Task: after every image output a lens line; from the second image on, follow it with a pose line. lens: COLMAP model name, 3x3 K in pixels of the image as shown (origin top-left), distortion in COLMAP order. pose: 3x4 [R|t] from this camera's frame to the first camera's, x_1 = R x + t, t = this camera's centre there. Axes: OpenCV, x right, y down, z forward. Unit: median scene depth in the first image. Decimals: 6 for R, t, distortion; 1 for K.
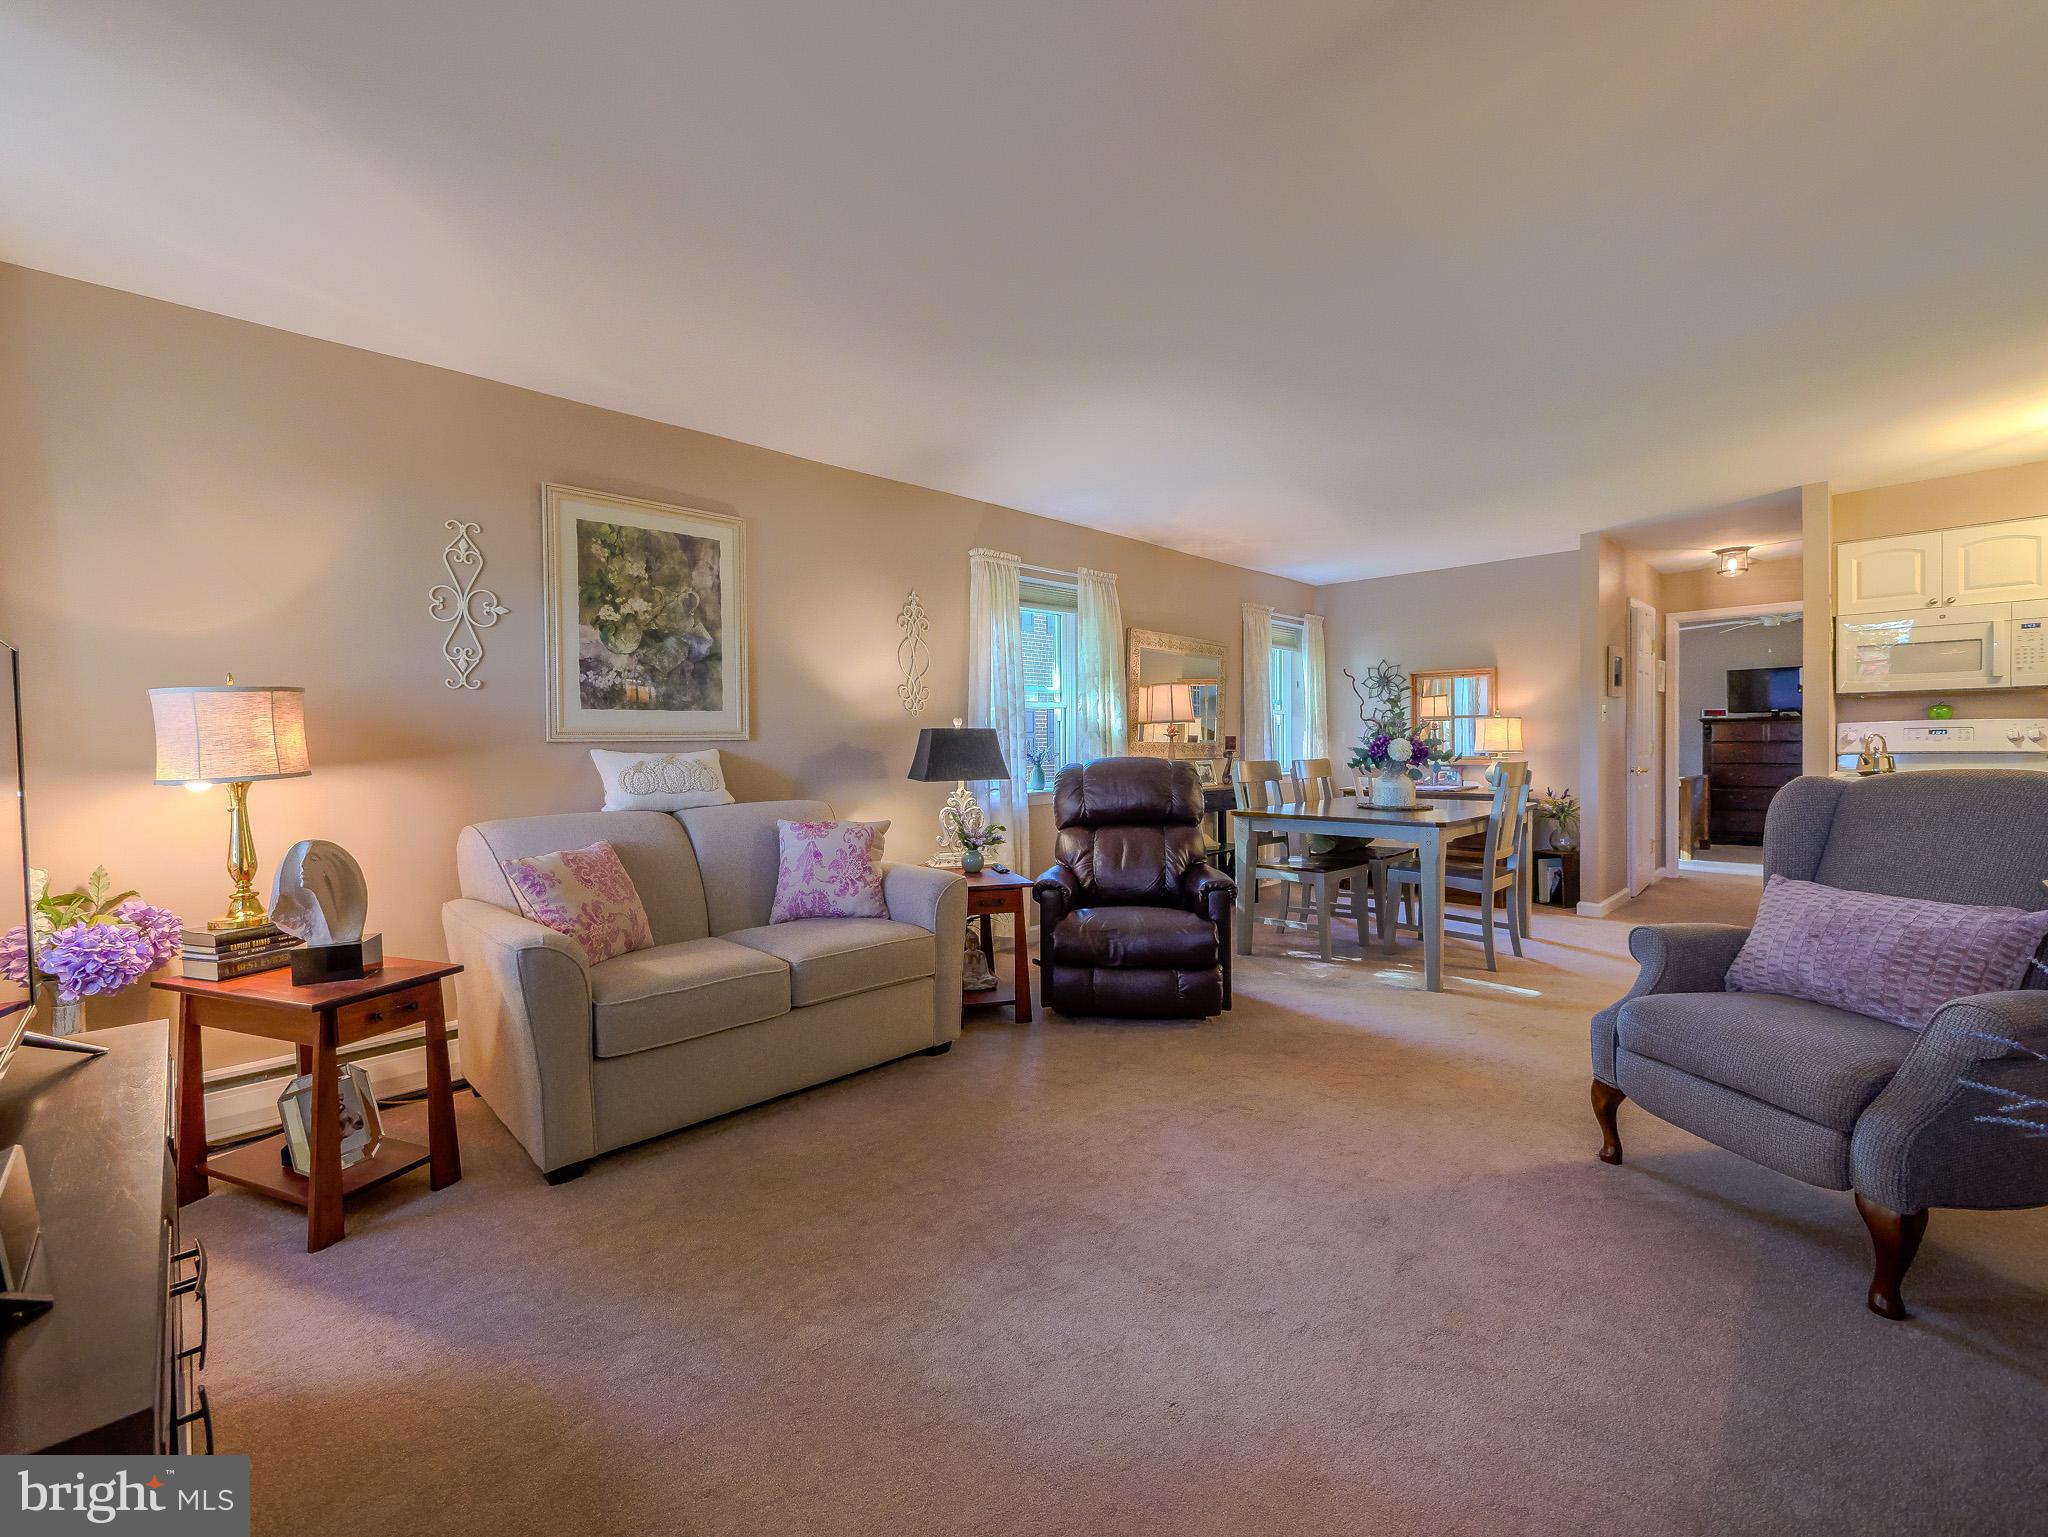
lens RADIAL K [[859.4, 0, 1054.7], [0, 859.4, 746.3], [0, 0, 1]] dist [-0.006507, -0.000232]
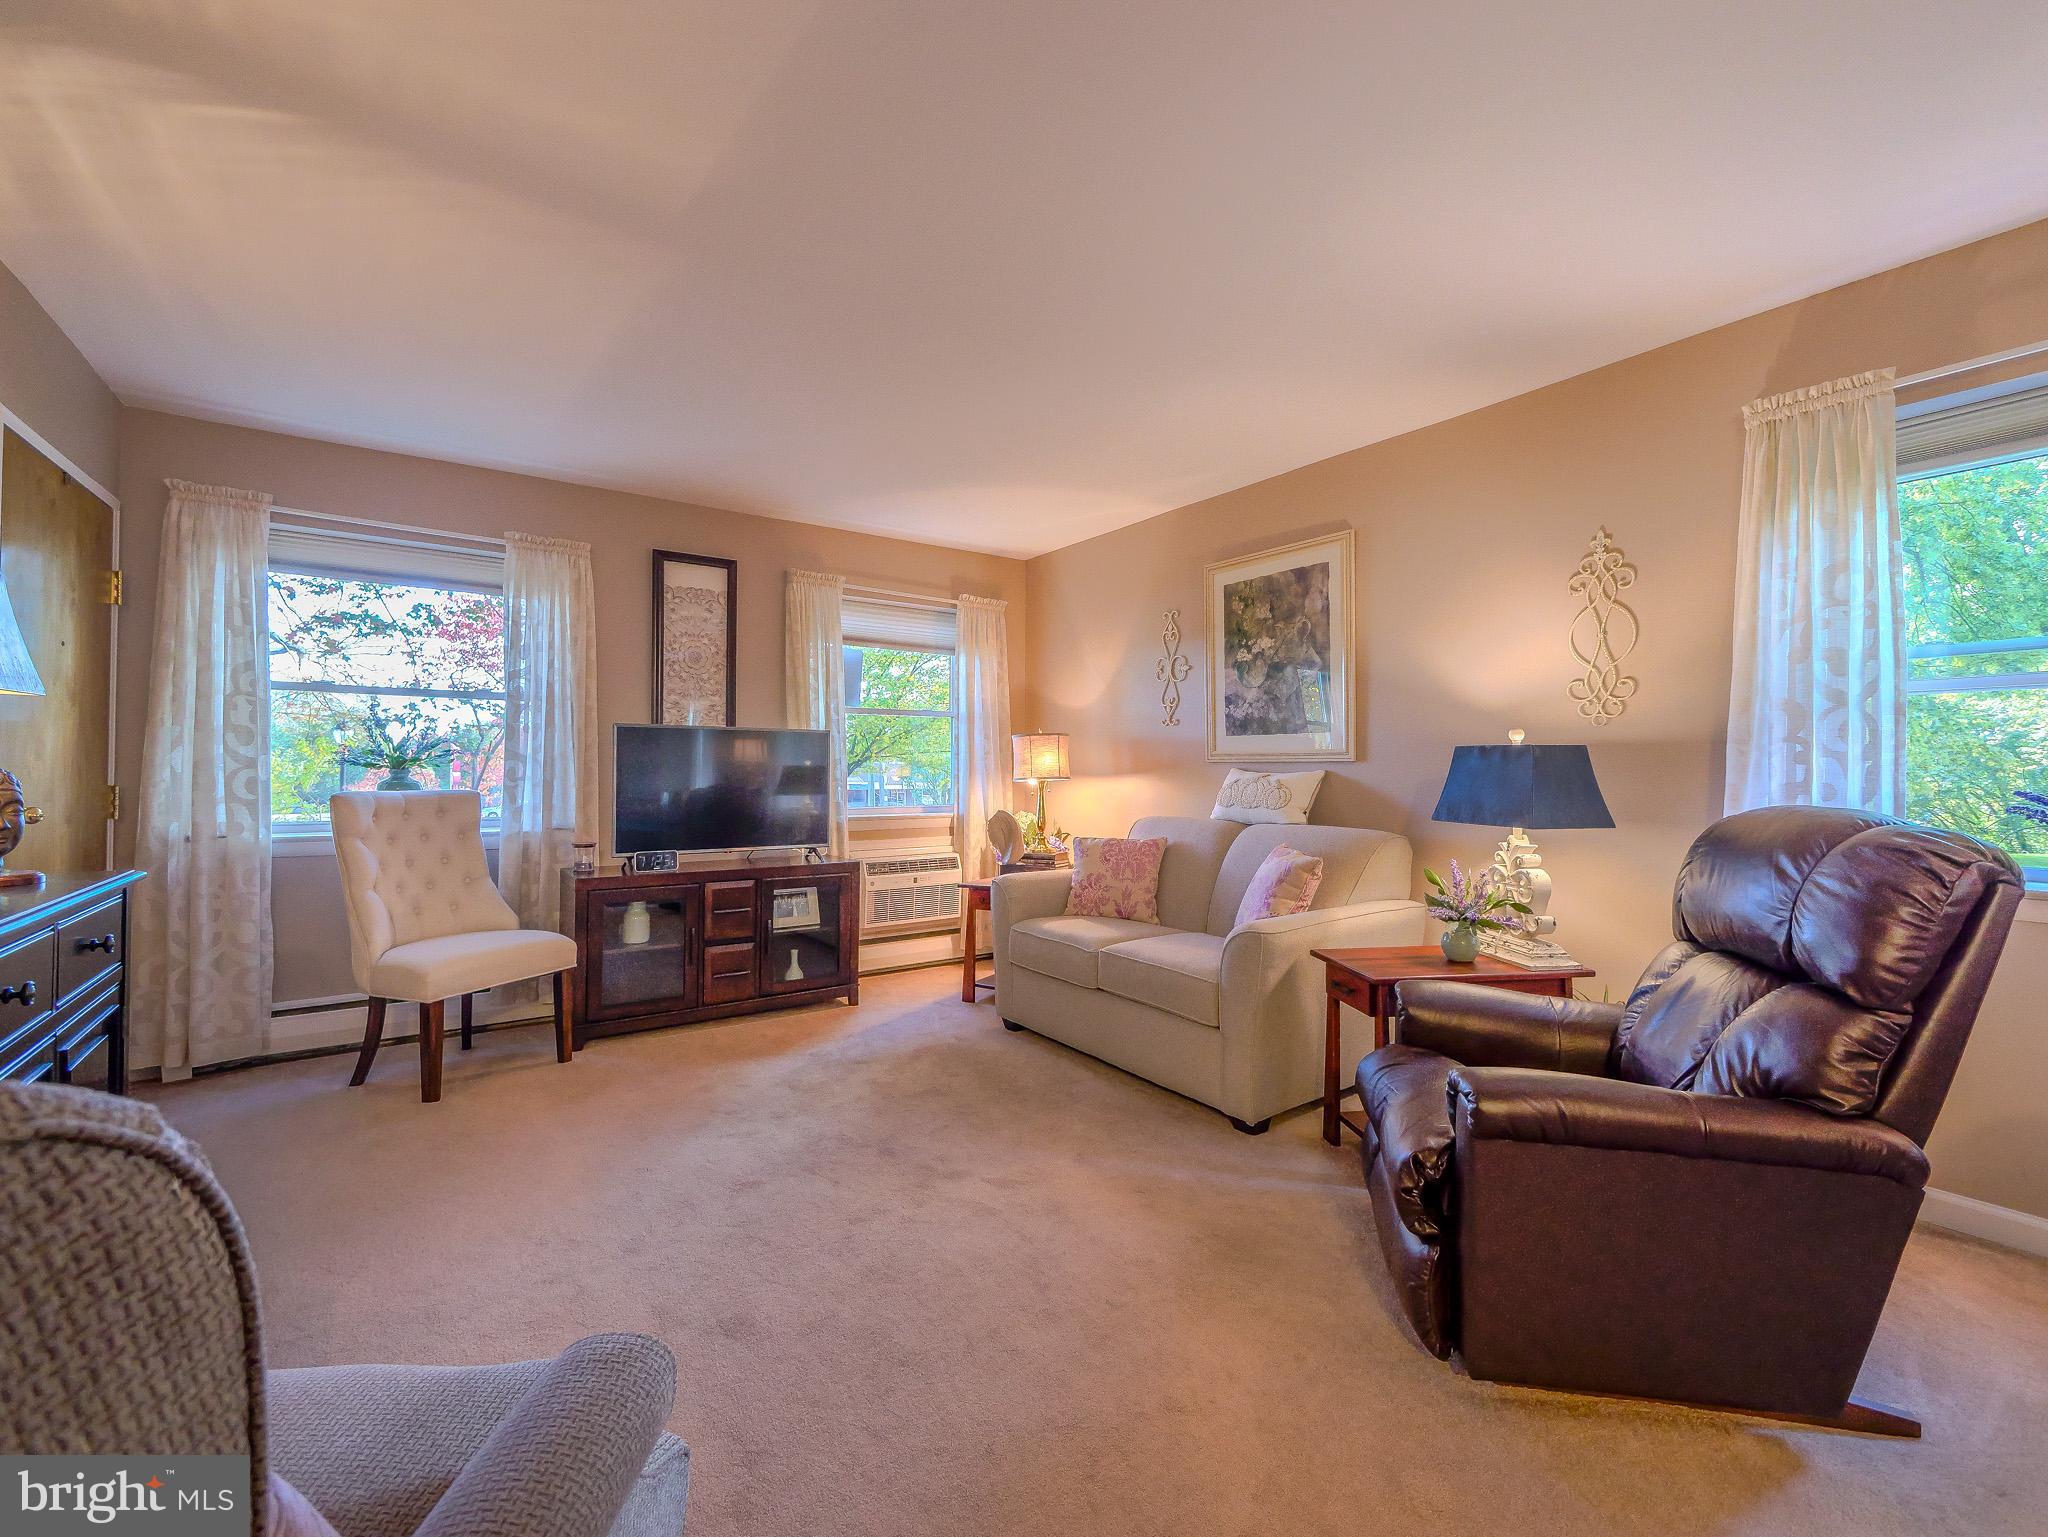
lens RADIAL K [[859.4, 0, 1013.6], [0, 859.4, 759.2], [0, 0, 1]] dist [-0.006507, -0.000232]
pose [[-0.184477, 0.002539, -0.982834, 0.665055], [-0.007448, 0.999964, 0.003981, -0.010844], [0.982809, 0.008054, -0.184452, 0.831674]]
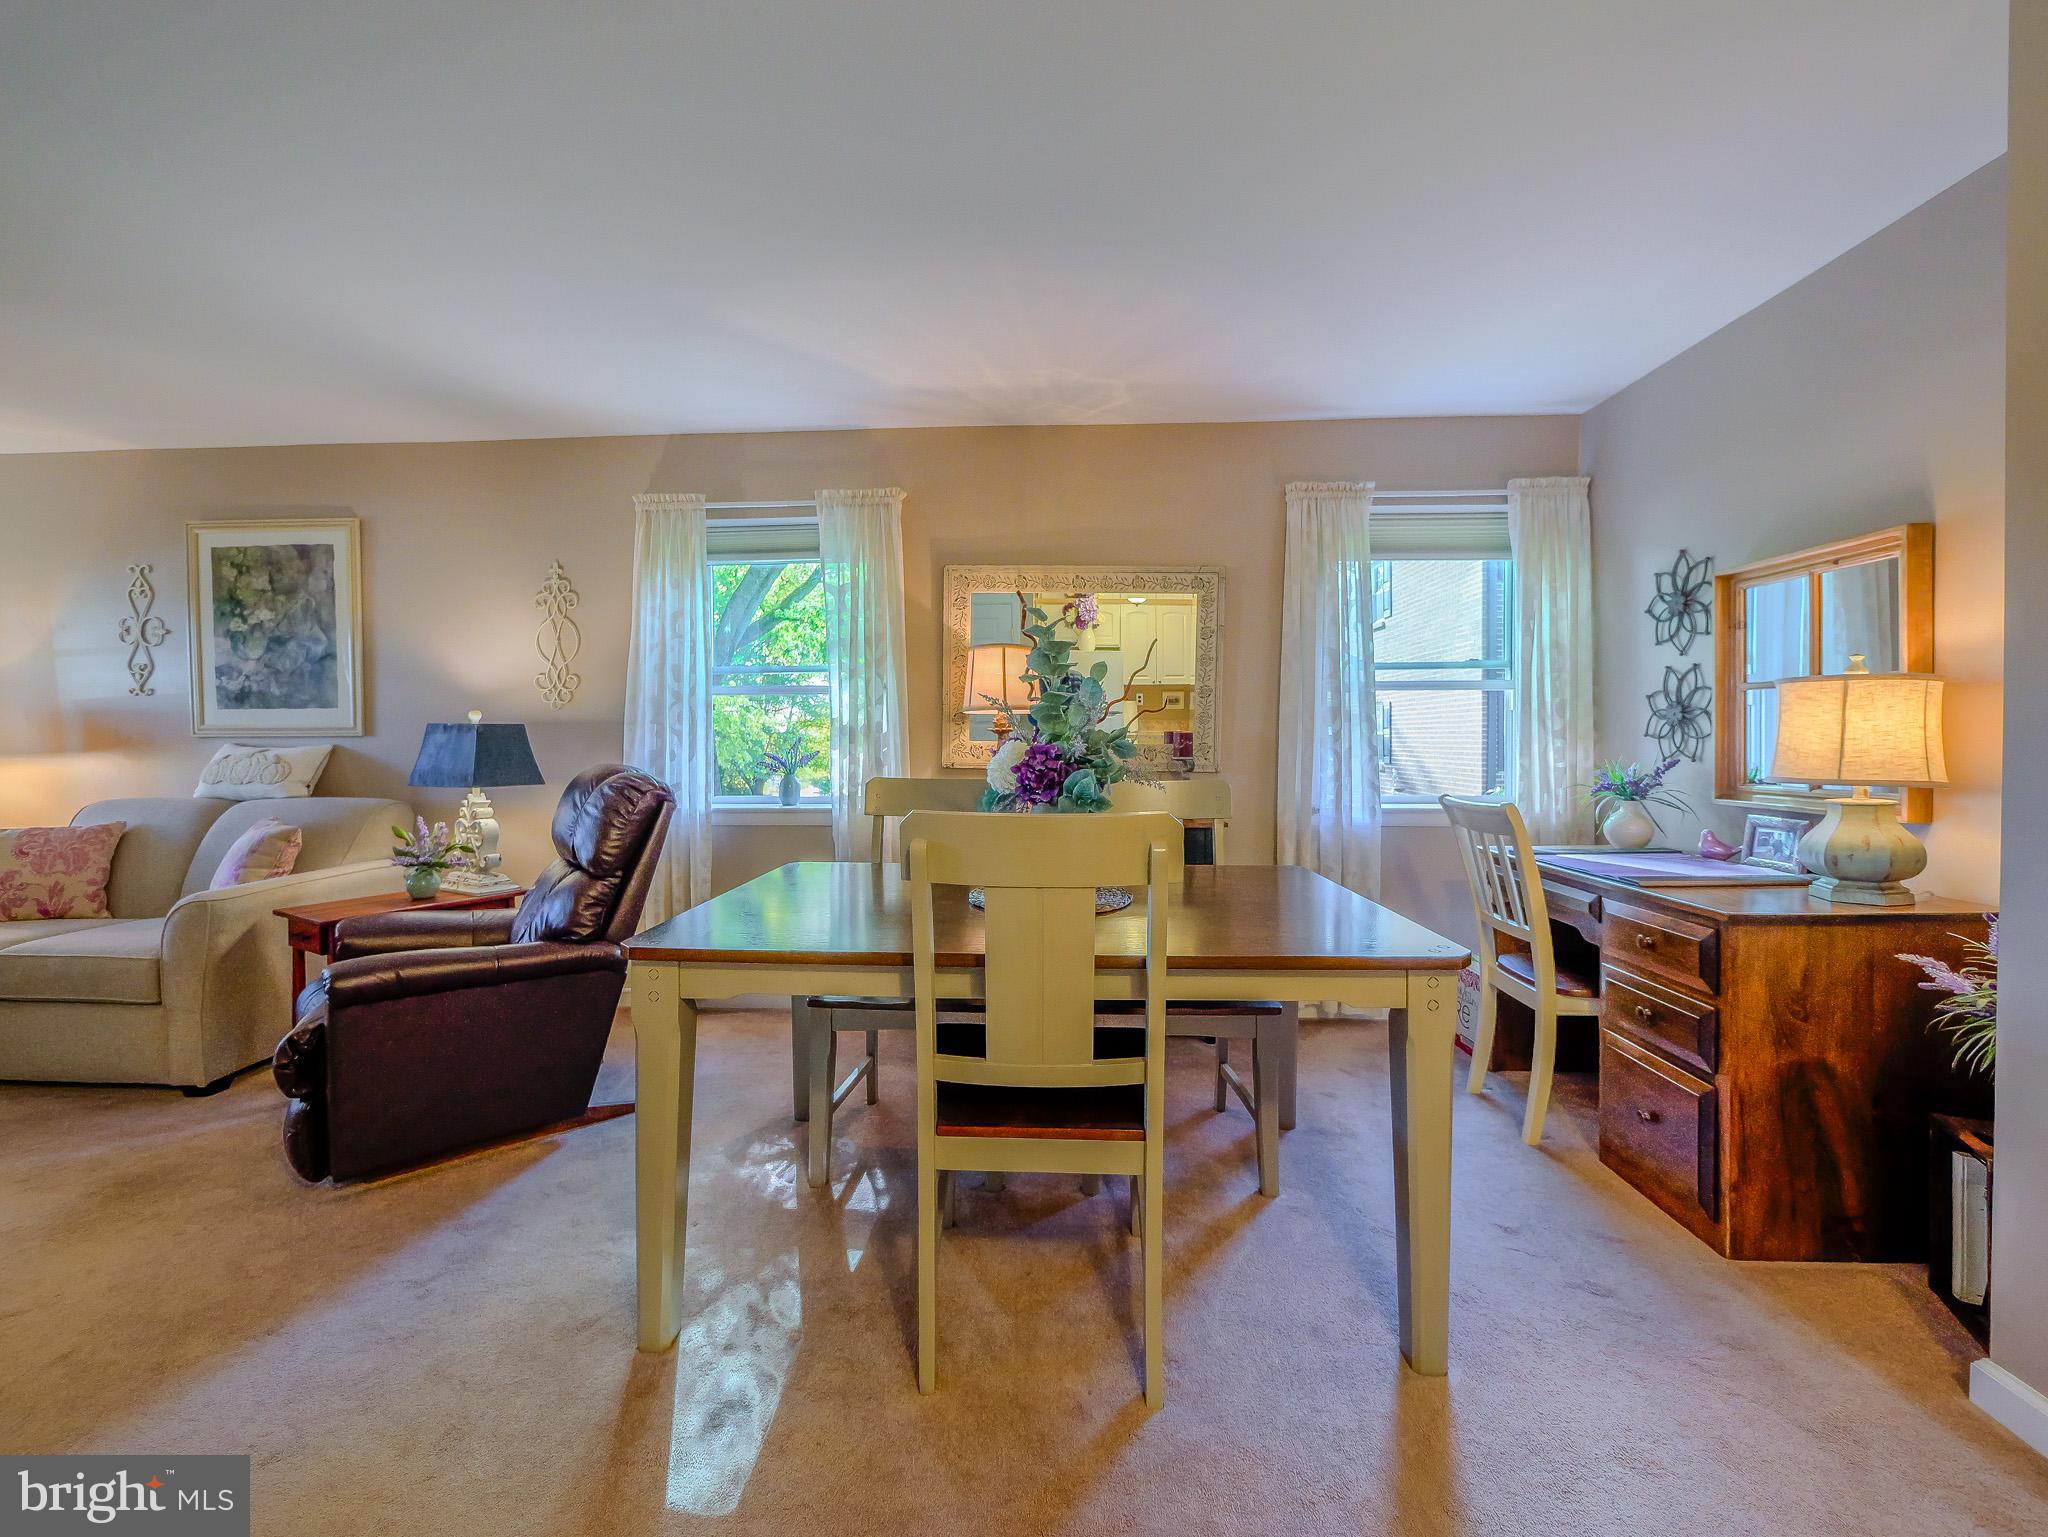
lens RADIAL K [[859.4, 0, 1031.8], [0, 859.4, 756.3], [0, 0, 1]] dist [-0.006507, -0.000232]
pose [[0.659781, 0.024525, -0.751057, 0.961723], [-0.009127, 0.999655, 0.024625, -0.015599], [0.751402, -0.009392, 0.659778, 0.956788]]
